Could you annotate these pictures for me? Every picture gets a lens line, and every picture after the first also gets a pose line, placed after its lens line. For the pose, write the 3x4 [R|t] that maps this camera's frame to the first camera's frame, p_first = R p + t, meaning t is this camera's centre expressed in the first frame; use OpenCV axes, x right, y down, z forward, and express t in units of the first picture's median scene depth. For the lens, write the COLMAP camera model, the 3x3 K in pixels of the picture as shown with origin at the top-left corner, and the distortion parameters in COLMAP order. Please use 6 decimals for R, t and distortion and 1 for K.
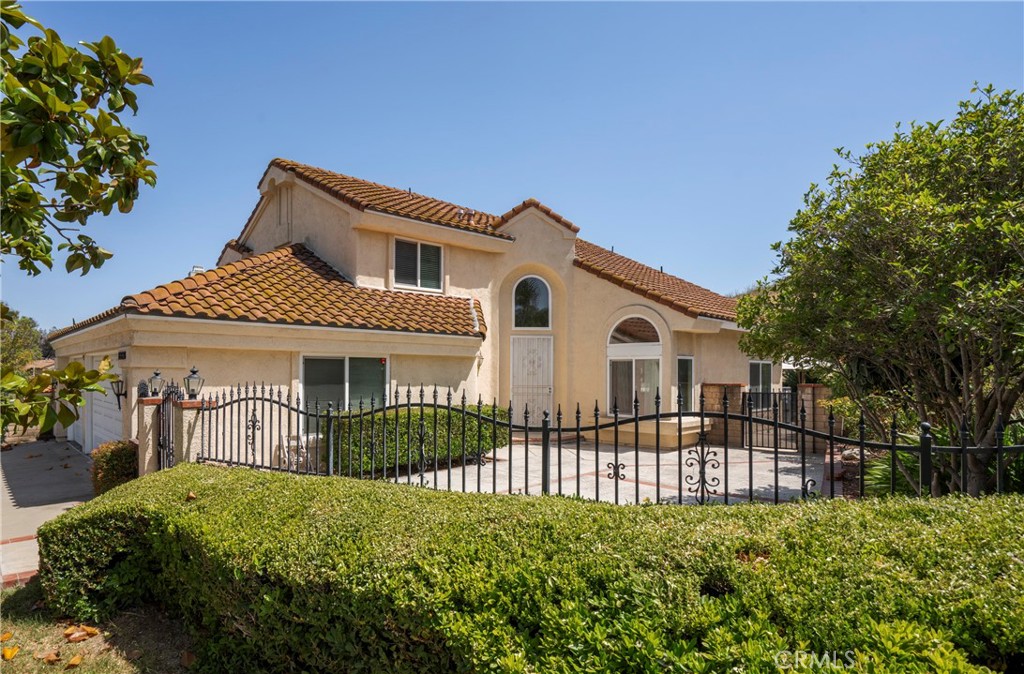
lens RADIAL K [[548.6, 0, 462.3], [0, 548.6, 362.2], [0, 0, 1]] dist [-0.069803, 0.000338]
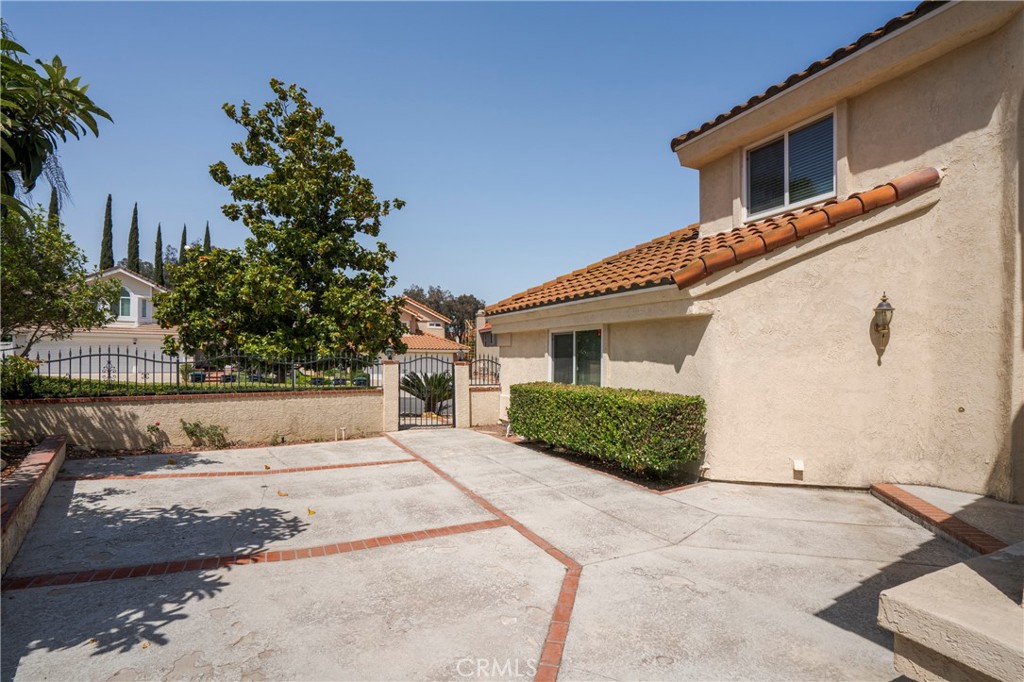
lens RADIAL K [[503.1, 0, 512.0], [0, 503.1, 341.0], [0, 0, 1]] dist [-0.003955, -0.000020]
pose [[-0.286749, -0.032038, -0.957470, 0.521117], [0.014464, 0.999182, -0.037766, 0.030310], [0.957896, -0.024678, -0.286051, 0.830228]]
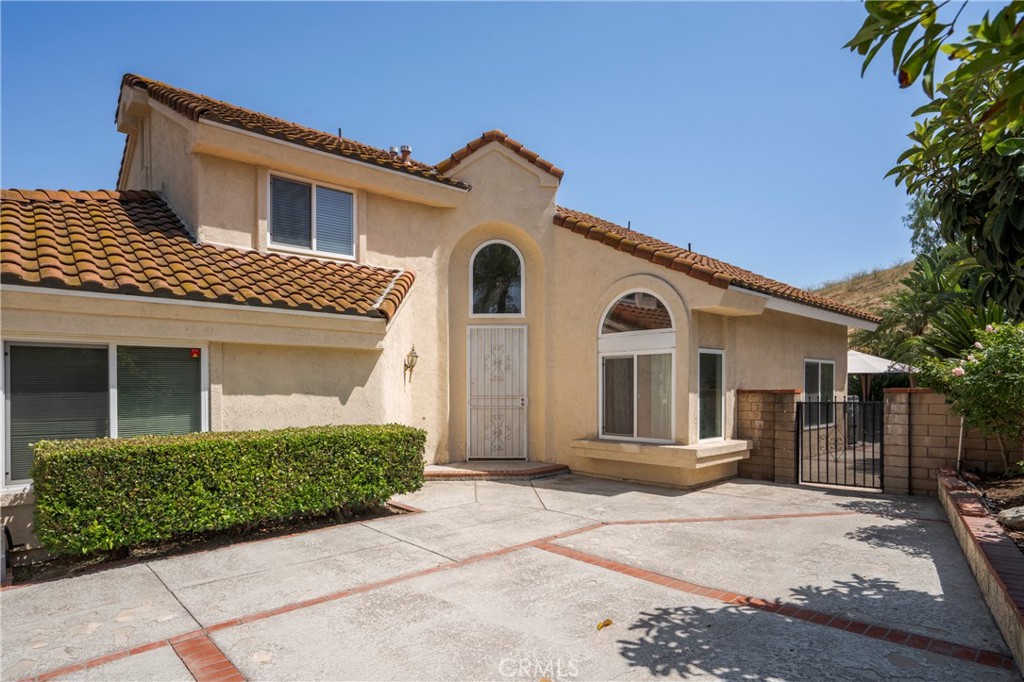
lens RADIAL K [[562.4, 0, 508.6], [0, 562.4, 391.3], [0, 0, 1]] dist [-0.038030, -0.000305]
pose [[0.999818, -0.009608, 0.016468, 0.141531], [0.009178, 0.999619, 0.026020, 0.019977], [-0.016711, -0.025865, 0.999526, 0.295307]]
